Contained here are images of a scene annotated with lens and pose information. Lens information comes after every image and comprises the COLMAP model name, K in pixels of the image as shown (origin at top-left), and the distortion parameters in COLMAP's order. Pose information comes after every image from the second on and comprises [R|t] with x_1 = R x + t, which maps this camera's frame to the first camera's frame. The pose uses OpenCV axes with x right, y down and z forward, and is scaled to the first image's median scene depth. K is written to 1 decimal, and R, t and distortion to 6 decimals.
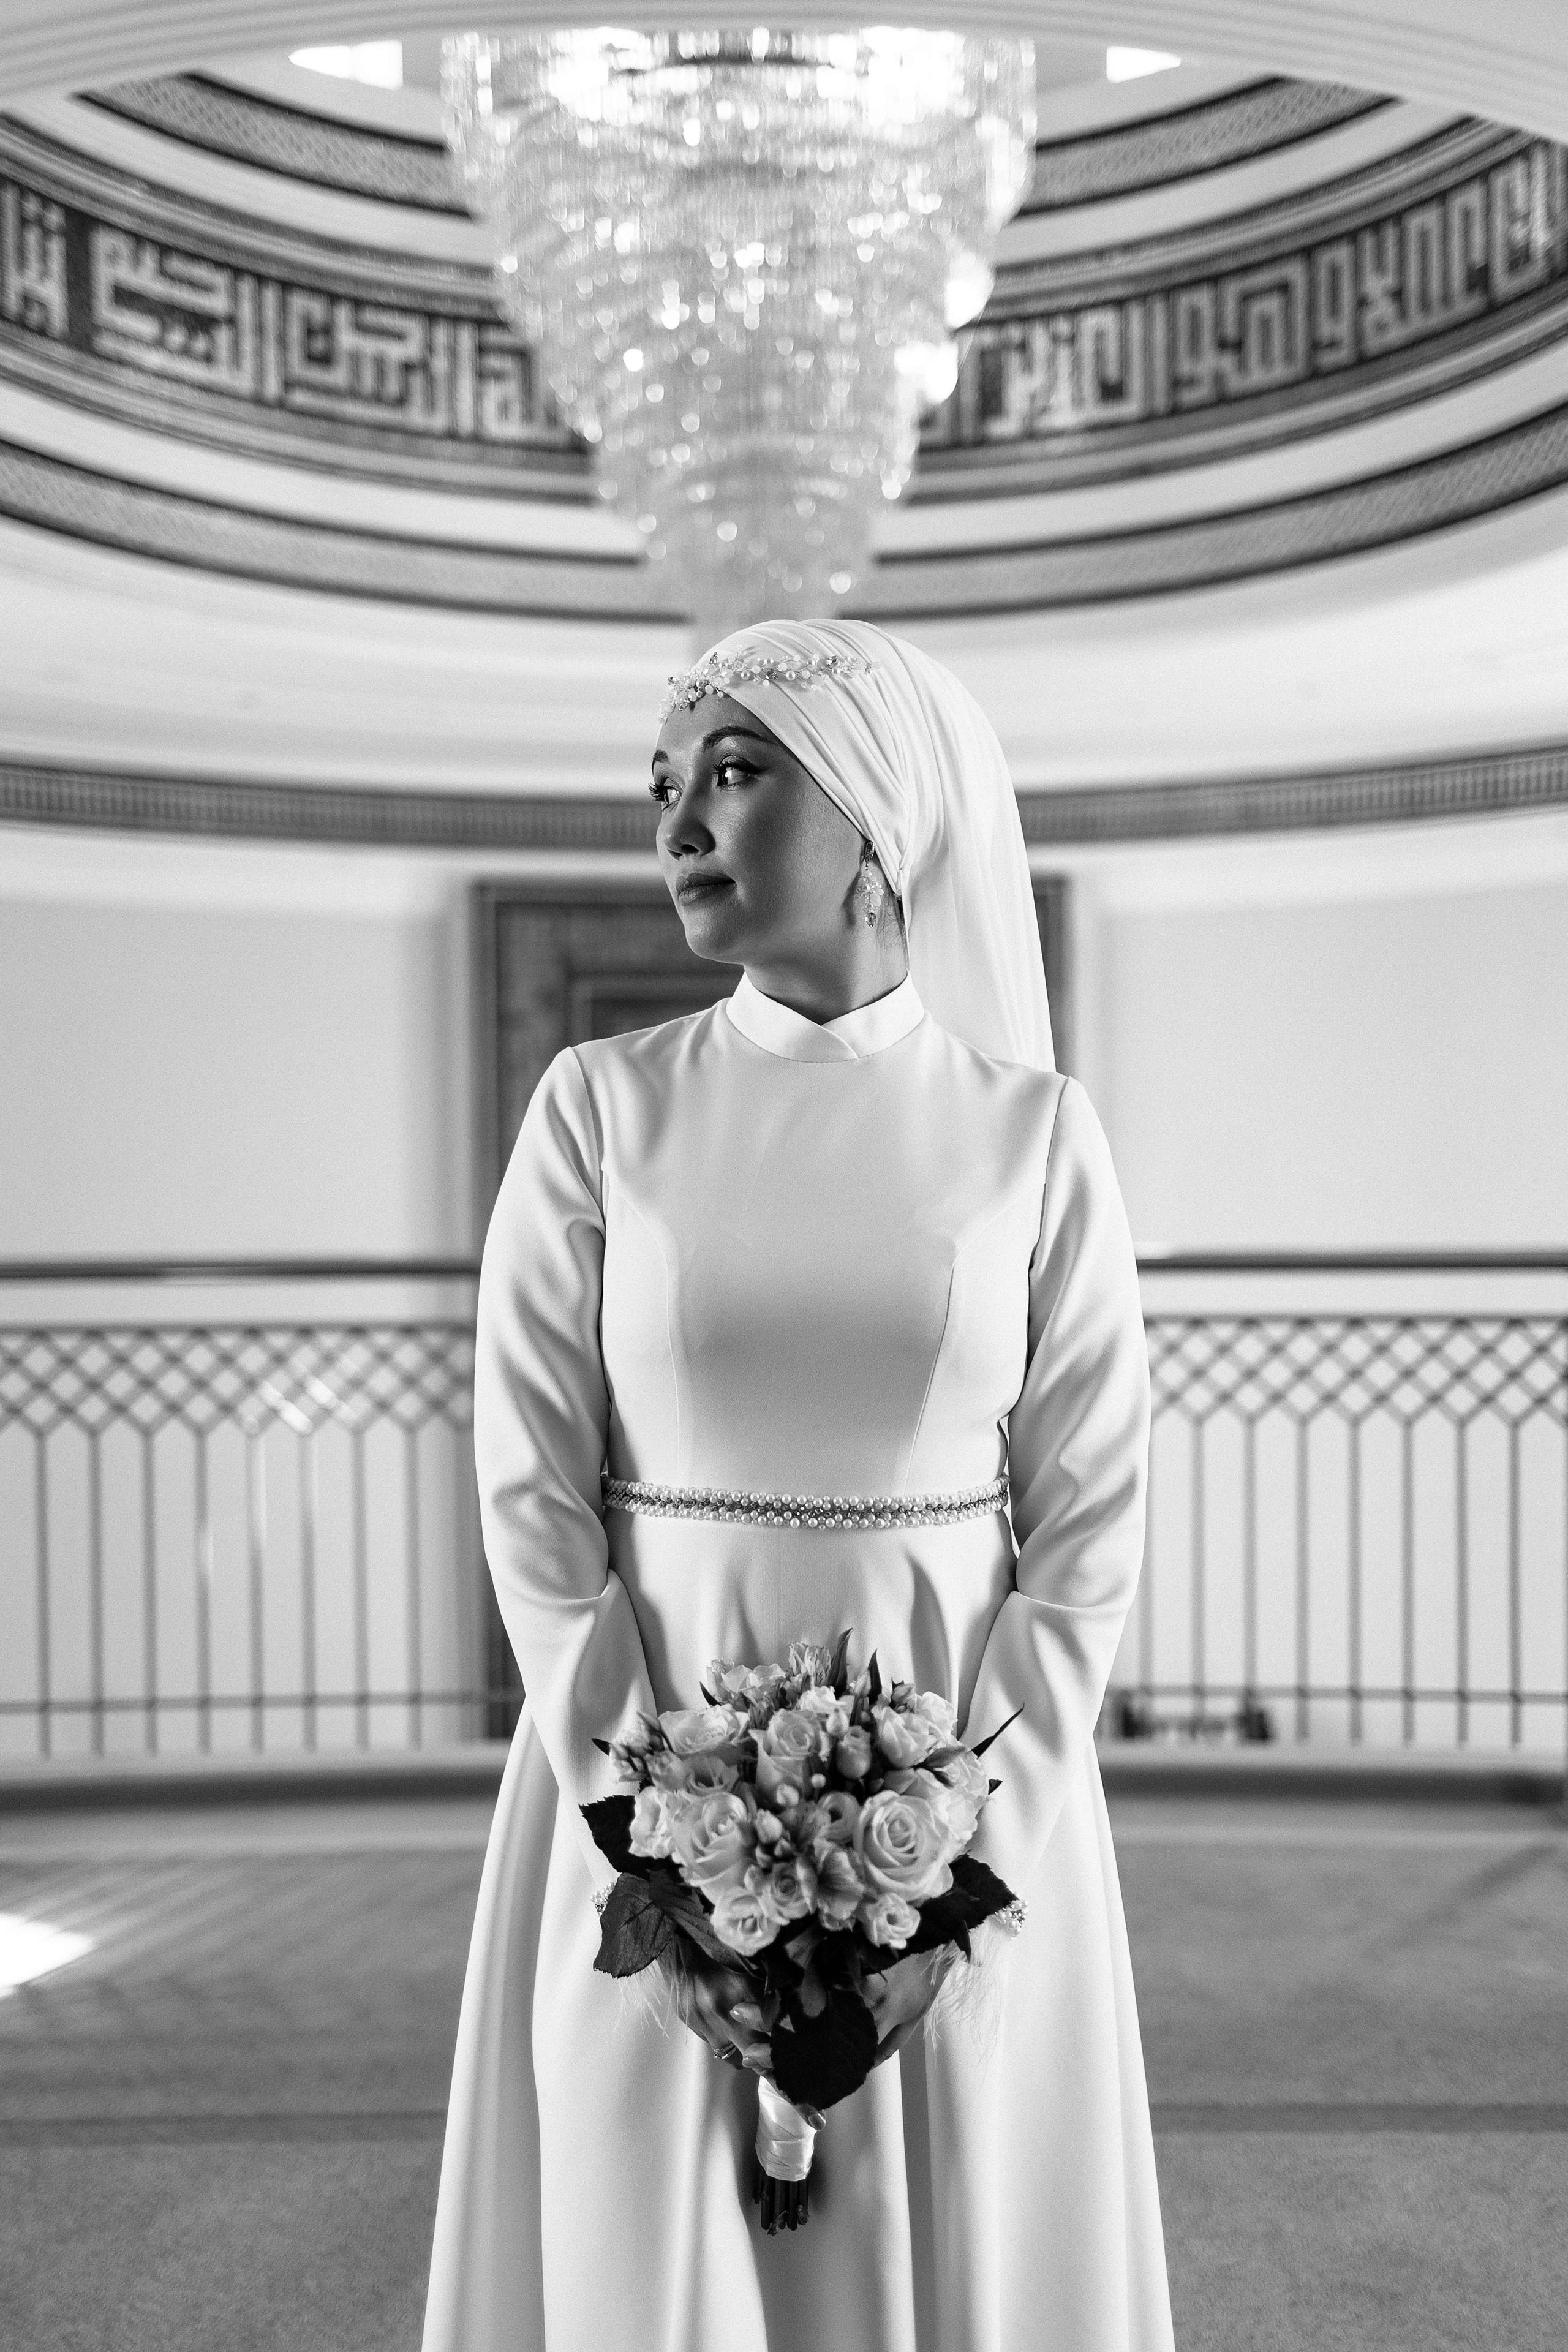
lens RADIAL K [[2778.6, 0, 784.0], [0, 2778.6, 1176.0], [0, 0, 1]] dist [0.161389, 0.015104]
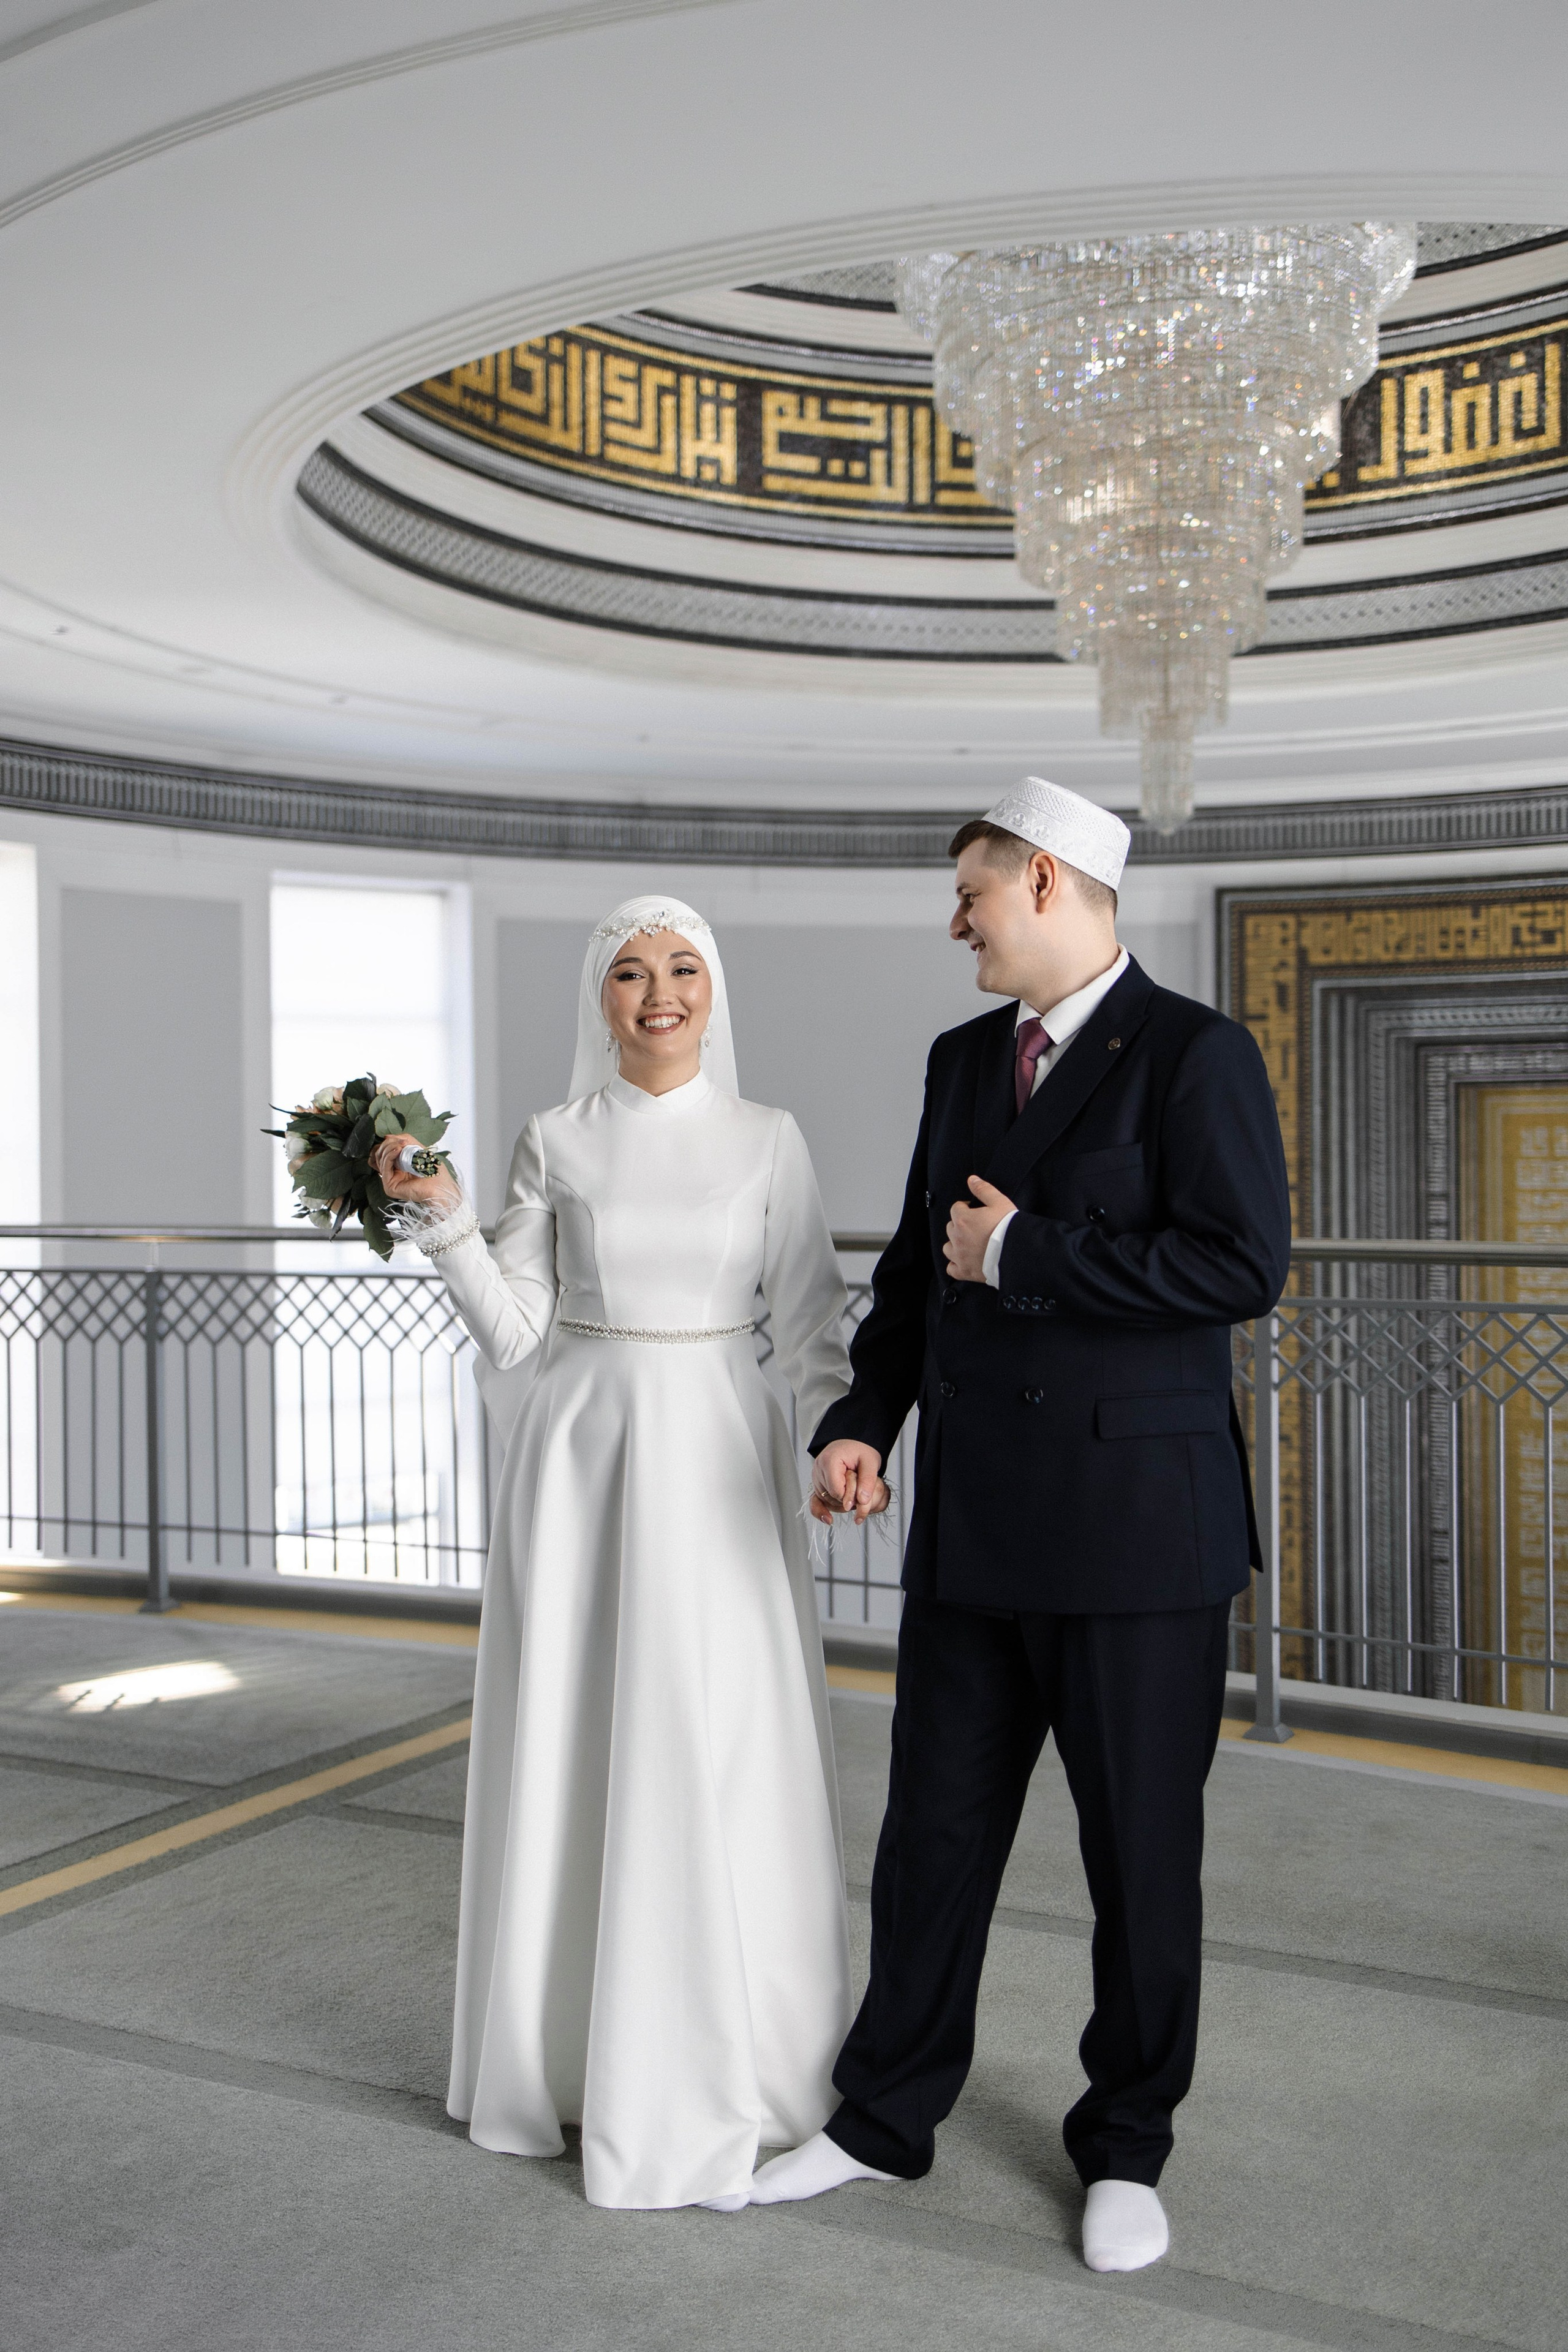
lens RADIAL K [[2778.6, 0, 784.0], [0, 2778.6, 1176.0], [0, 0, 1]] dist [0.161389, 0.015104]
pose [[0.845412, 0.006088, -0.534079, 0.412861], [-0.001237, 0.999955, 0.009440, -0.004854], [0.534113, -0.007320, 0.845382, -0.024755]]
